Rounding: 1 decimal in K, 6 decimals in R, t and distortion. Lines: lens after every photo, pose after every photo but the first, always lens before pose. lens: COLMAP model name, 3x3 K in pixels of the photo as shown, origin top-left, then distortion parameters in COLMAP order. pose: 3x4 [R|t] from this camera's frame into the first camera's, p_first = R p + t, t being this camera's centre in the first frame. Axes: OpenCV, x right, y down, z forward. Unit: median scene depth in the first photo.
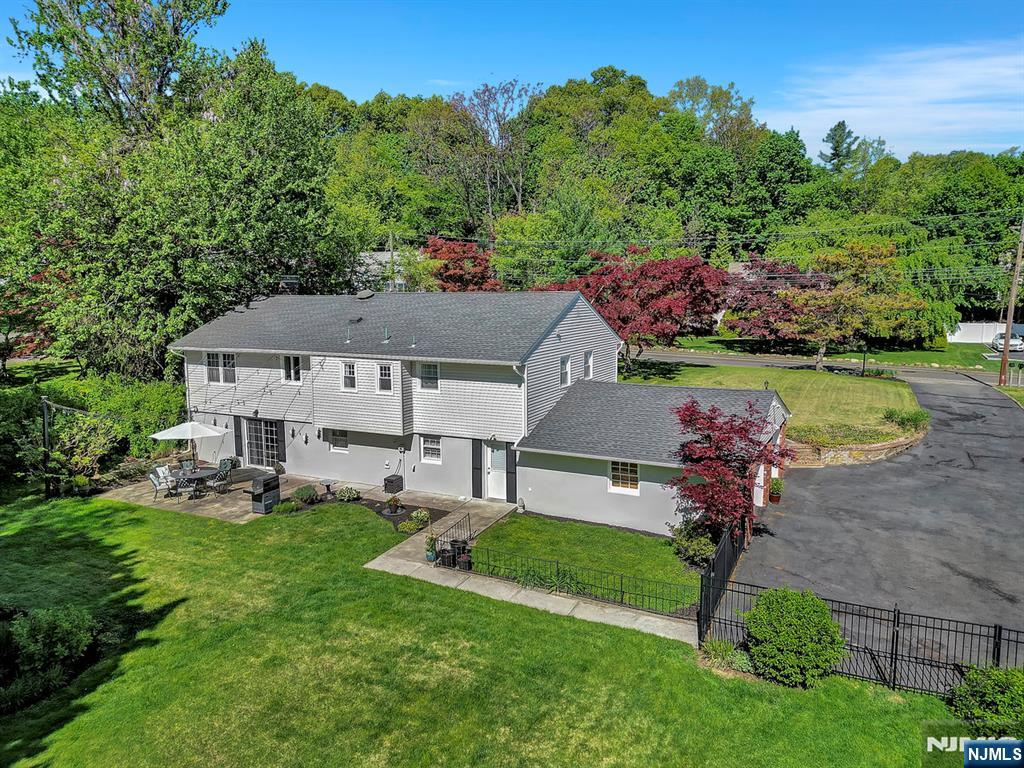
lens RADIAL K [[718.3, 0, 512.0], [0, 718.3, 384.0], [0, 0, 1]] dist [0.064587, -0.056651]
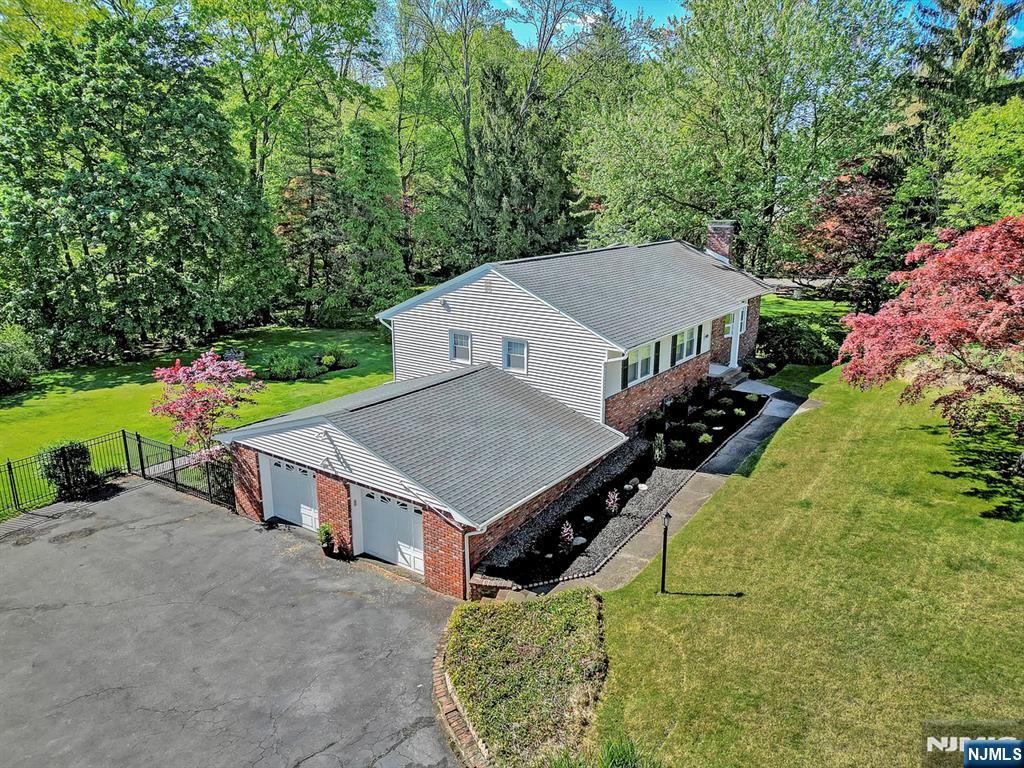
lens RADIAL K [[718.3, 0, 512.0], [0, 718.3, 384.0], [0, 0, 1]] dist [0.064587, -0.056651]
pose [[-0.148597, 0.264255, -0.952937, 1.059860], [-0.132342, 0.949653, 0.283981, -0.267336], [0.980002, 0.168312, -0.106144, 1.284862]]
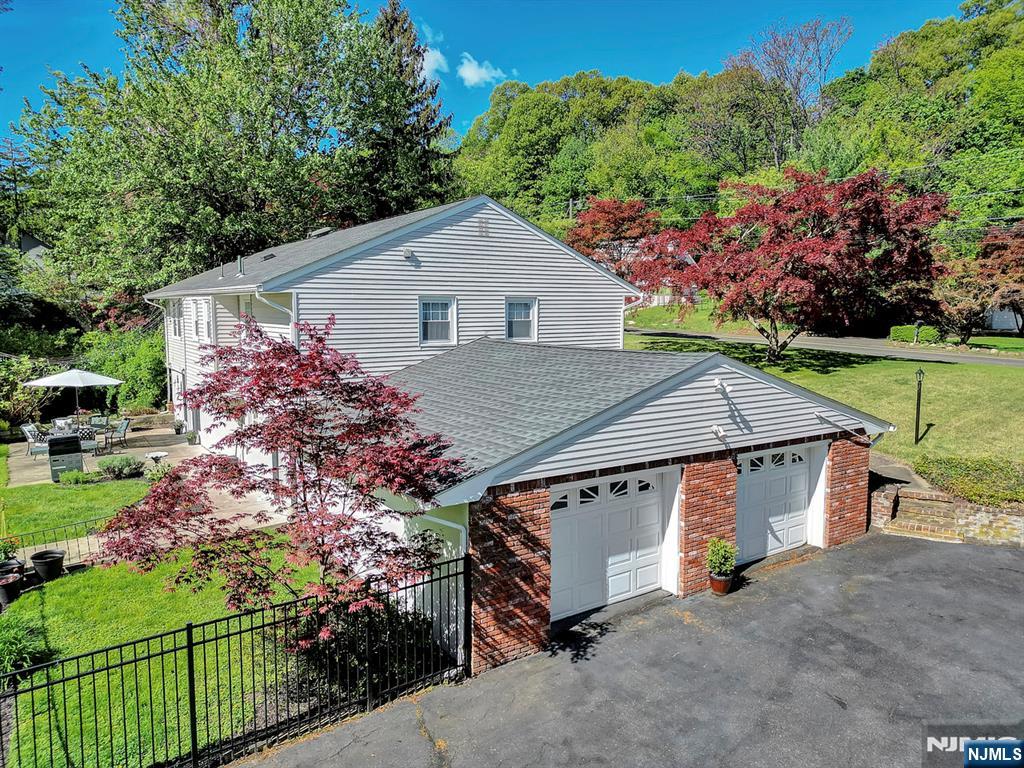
lens RADIAL K [[718.3, 0, 512.0], [0, 718.3, 384.0], [0, 0, 1]] dist [0.064587, -0.056651]
pose [[0.873231, 0.059144, -0.483705, 0.477750], [-0.070721, 0.997480, -0.005707, 0.042015], [0.482148, 0.039192, 0.875213, 0.531669]]
